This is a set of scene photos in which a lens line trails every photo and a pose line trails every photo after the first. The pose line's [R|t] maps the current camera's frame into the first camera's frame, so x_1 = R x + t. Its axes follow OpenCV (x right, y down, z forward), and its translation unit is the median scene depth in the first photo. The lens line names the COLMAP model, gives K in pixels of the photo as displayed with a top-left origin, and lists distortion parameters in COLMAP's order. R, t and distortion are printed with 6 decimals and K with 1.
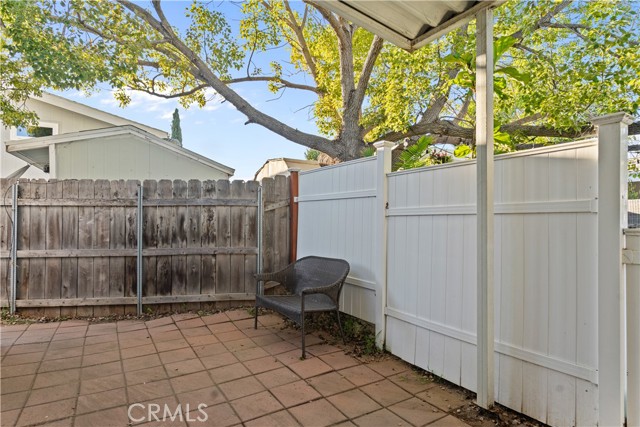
lens RADIAL K [[349.2, 0, 320.9], [0, 349.2, 228.5], [0, 0, 1]] dist [0.001699, 0.000416]
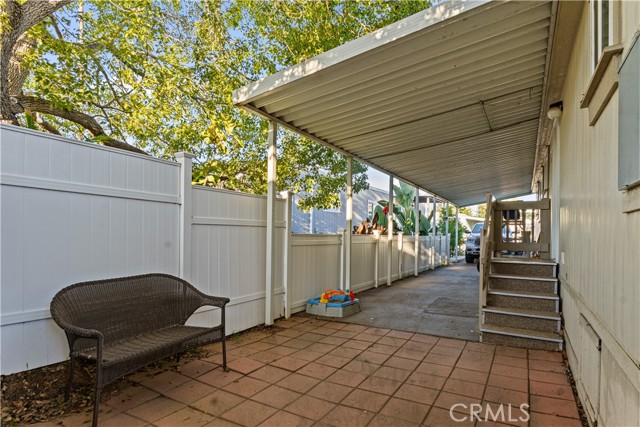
lens RADIAL K [[349.2, 0, 320.9], [0, 349.2, 228.5], [0, 0, 1]] dist [0.001699, 0.000416]
pose [[-0.456474, -0.000802, 0.889736, -0.980659], [0.001602, 0.999997, 0.001723, -0.023066], [-0.889735, 0.002212, -0.456472, 1.144038]]
